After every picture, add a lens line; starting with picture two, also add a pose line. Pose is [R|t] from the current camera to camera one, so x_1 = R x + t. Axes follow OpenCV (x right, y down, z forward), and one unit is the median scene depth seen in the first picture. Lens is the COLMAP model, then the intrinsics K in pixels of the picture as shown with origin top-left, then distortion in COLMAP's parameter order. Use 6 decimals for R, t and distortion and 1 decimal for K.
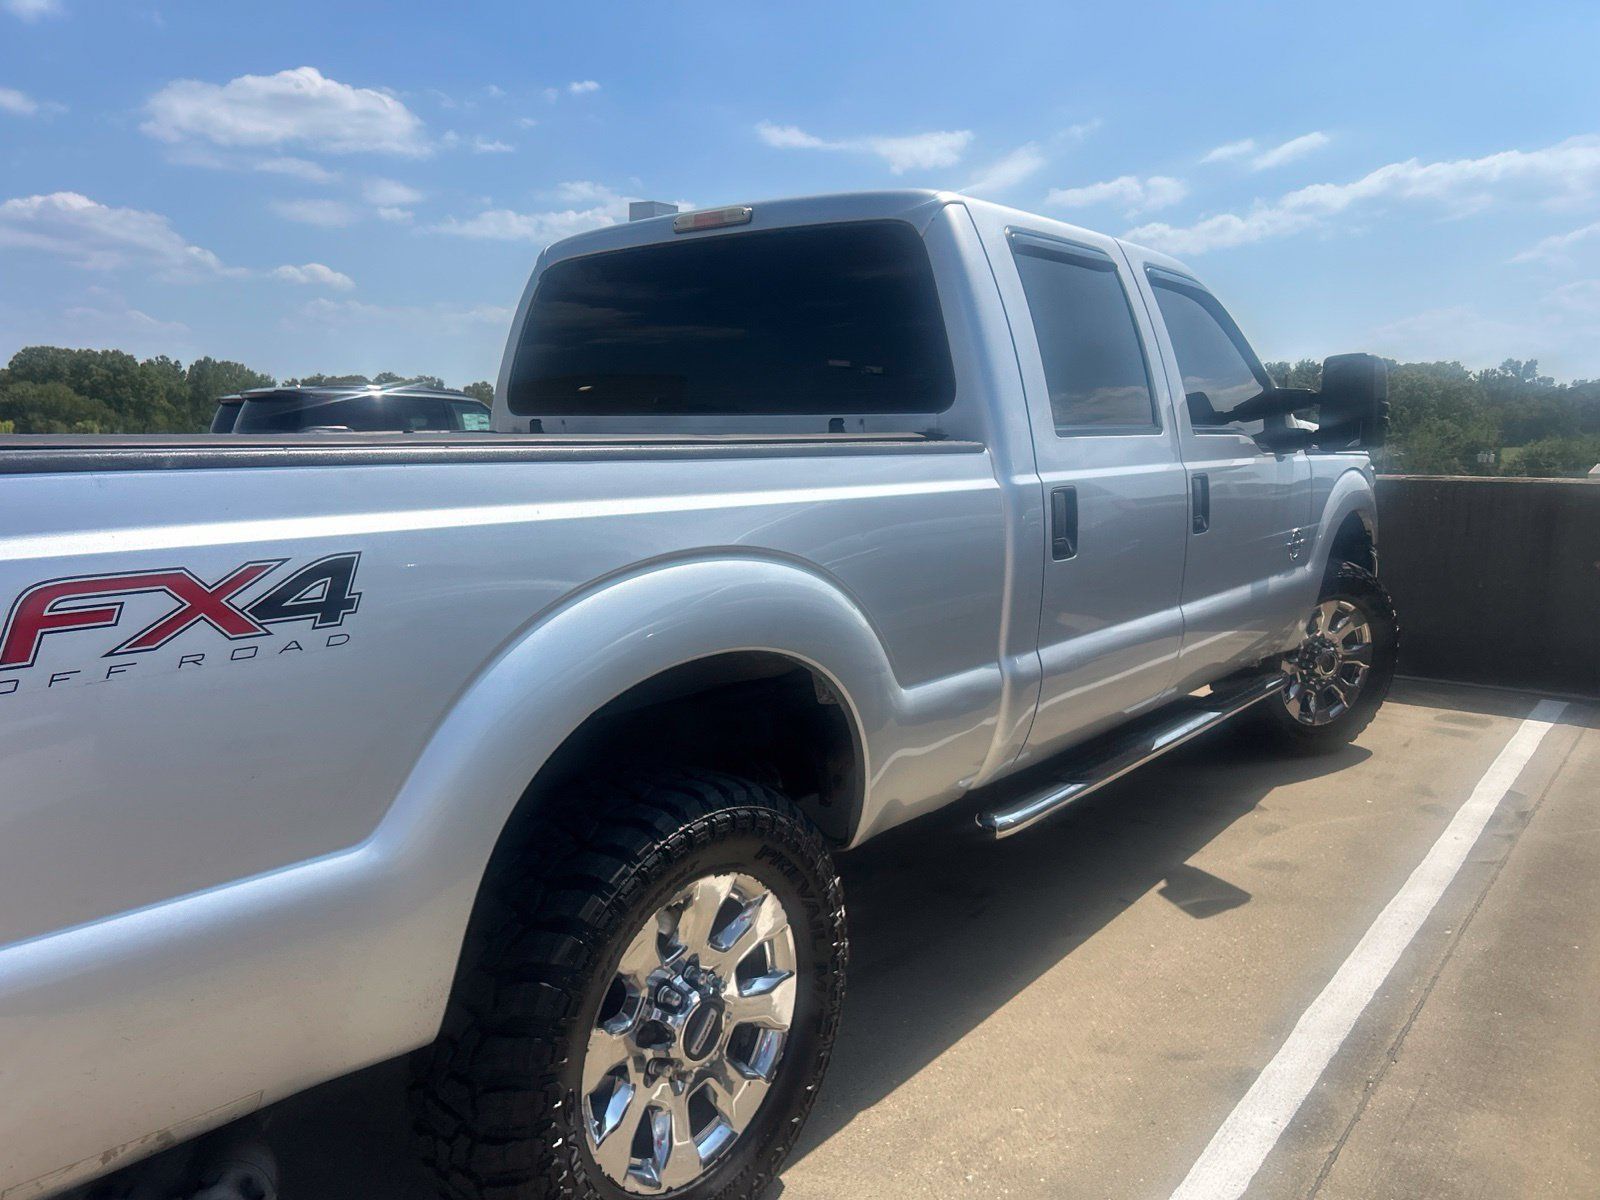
lens RADIAL K [[1203.5, 0, 800.0], [0, 1203.5, 600.0], [0, 0, 1]] dist [0.041314, -0.025090]
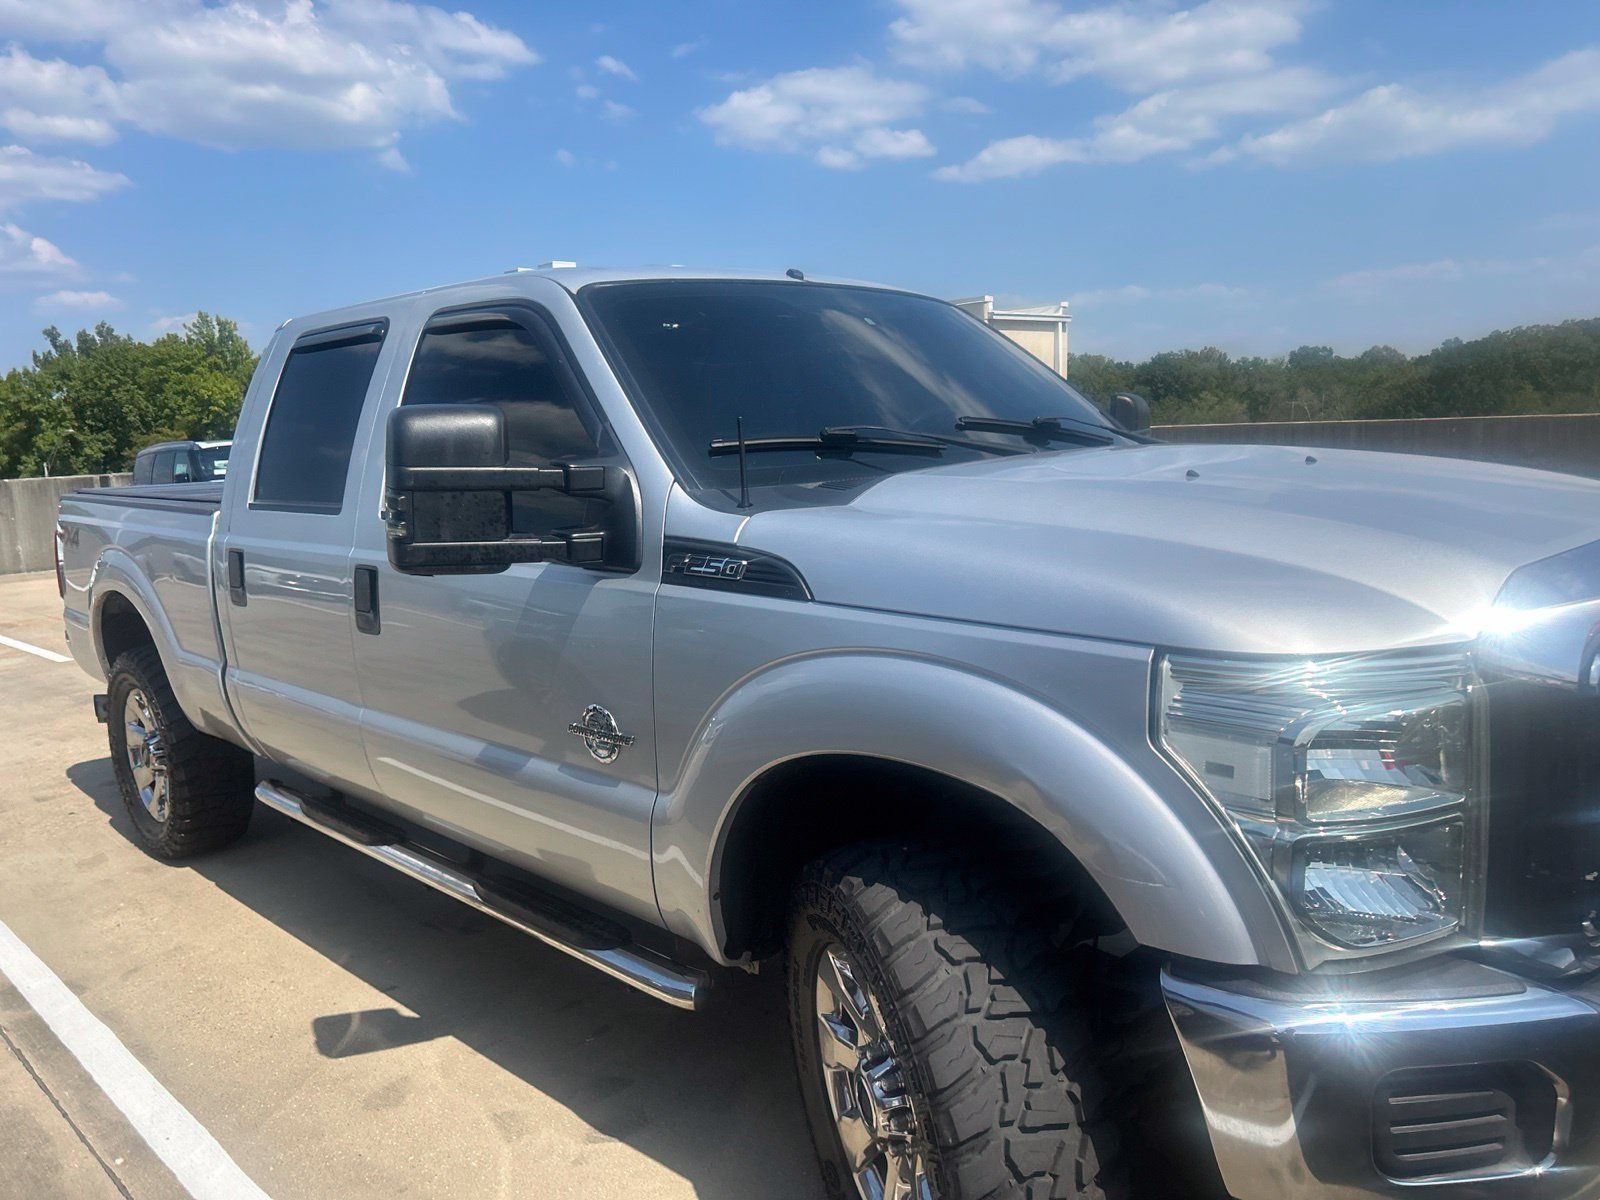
lens RADIAL K [[1278.4, 0, 815.2], [0, 1278.4, 597.7], [0, 0, 1]] dist [0.071257, -0.084965]
pose [[-0.151508, 0.155886, -0.976086, 1.618869], [-0.083992, 0.981884, 0.169849, -0.366637], [0.984881, 0.107717, -0.135670, 1.972063]]
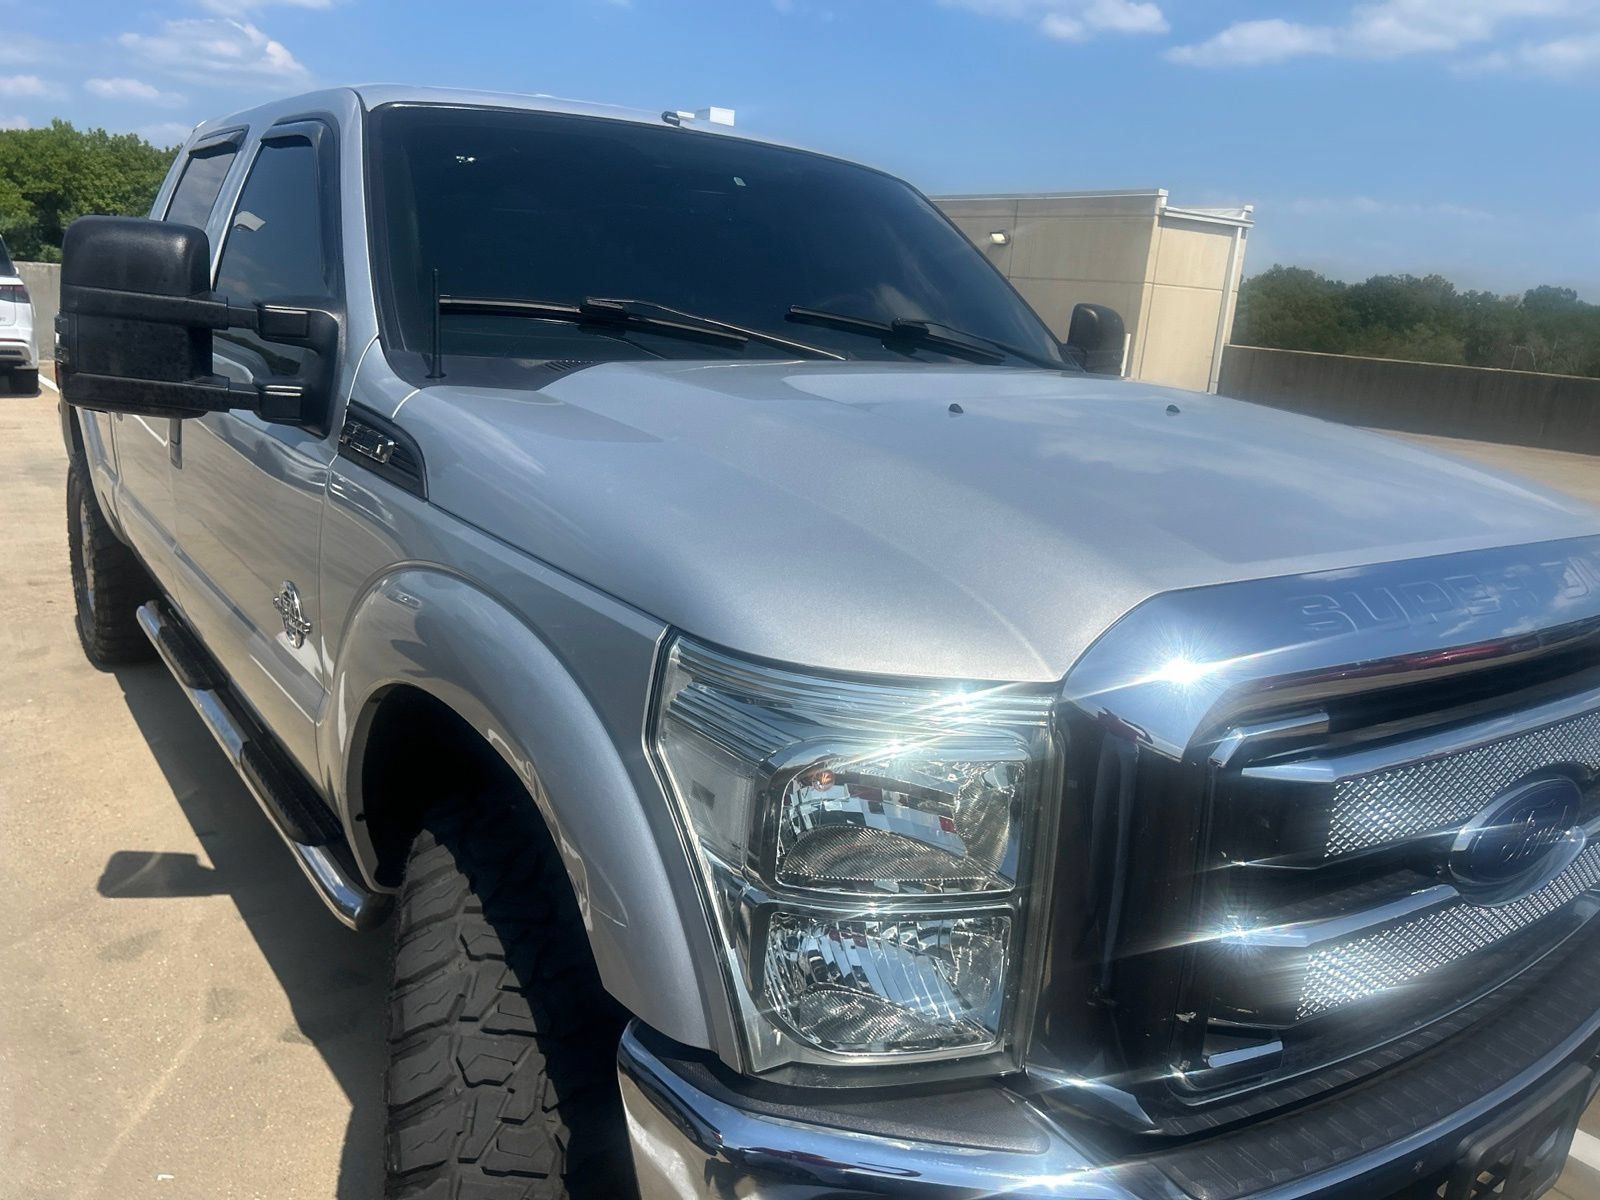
lens RADIAL K [[1285.1, 0, 794.6], [0, 1285.1, 589.0], [0, 0, 1]] dist [0.051965, -0.062968]
pose [[-0.313718, 0.206088, -0.926881, 1.409769], [-0.188961, 0.943086, 0.273648, -0.405225], [0.930524, 0.260993, -0.256920, 2.224512]]
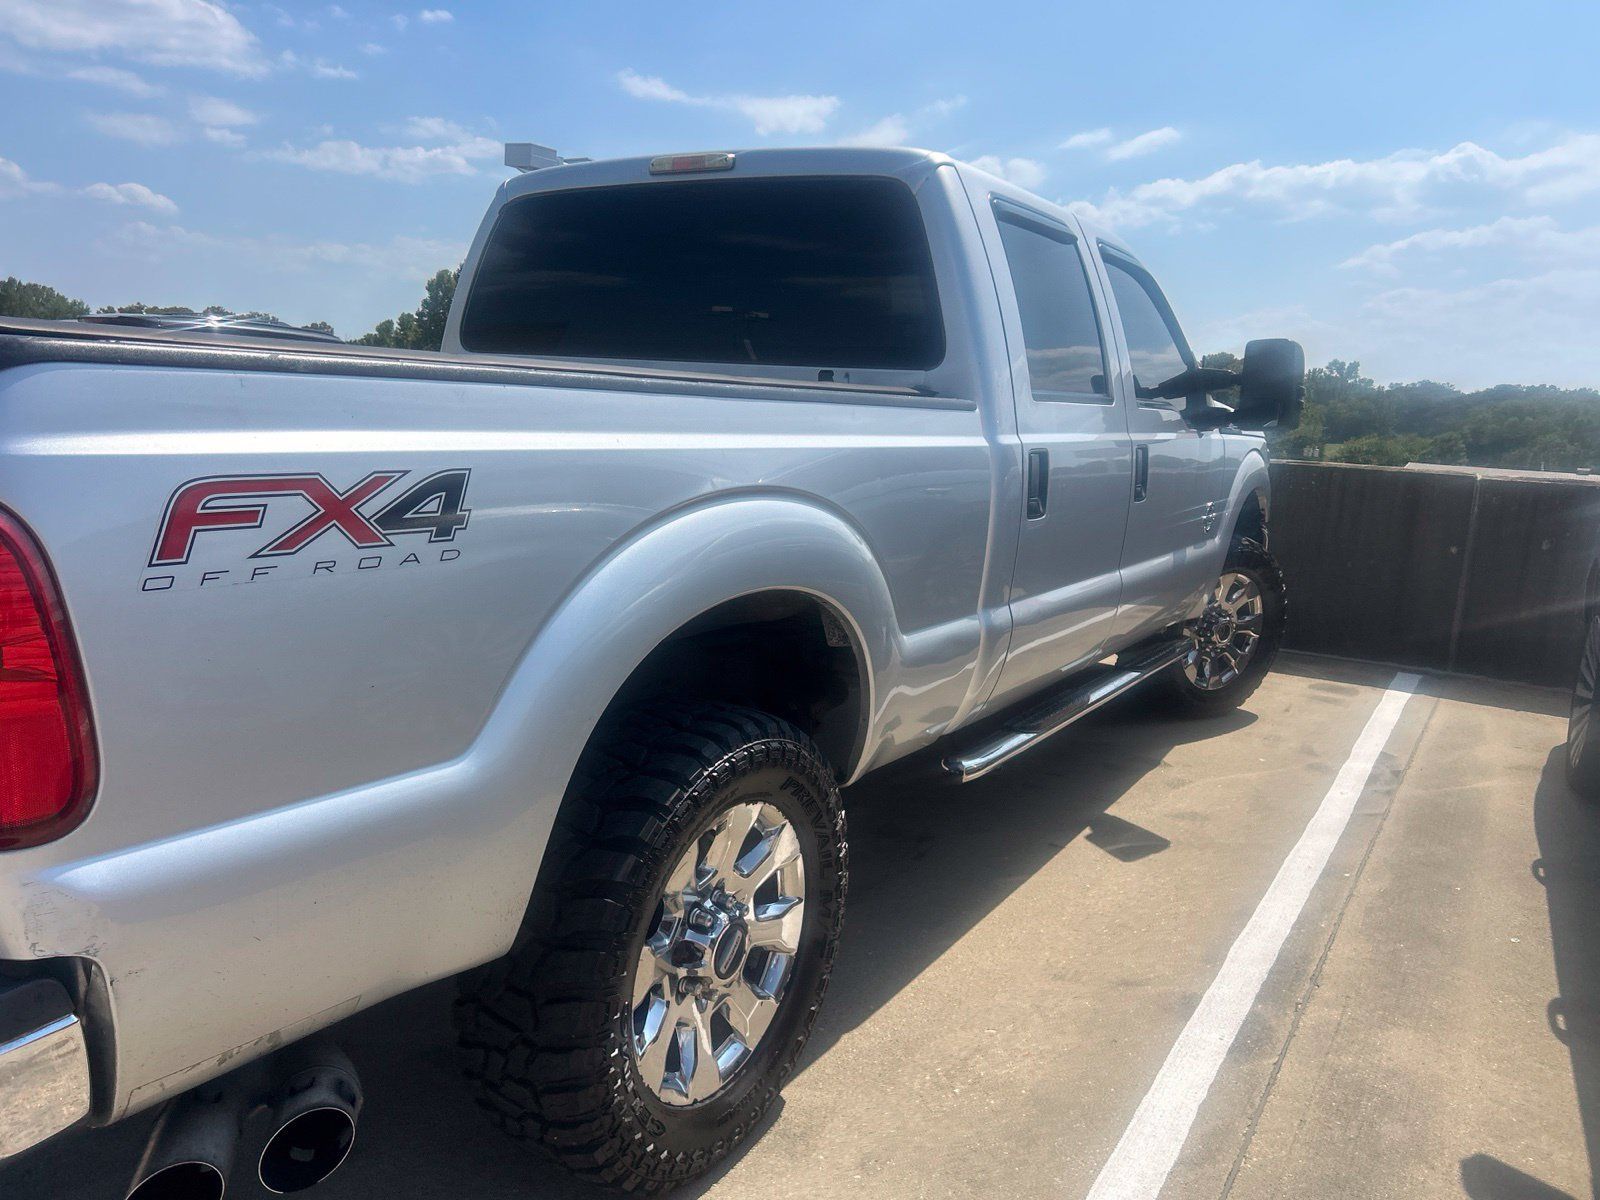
lens RADIAL K [[1199.9, 0, 803.2], [0, 1199.9, 614.7], [0, 0, 1]] dist [0.059988, -0.055181]
pose [[0.992395, 0.031392, 0.119021, -0.113628], [-0.036251, 0.998586, 0.038882, 0.018112], [-0.117632, -0.042900, 0.992130, -0.018920]]
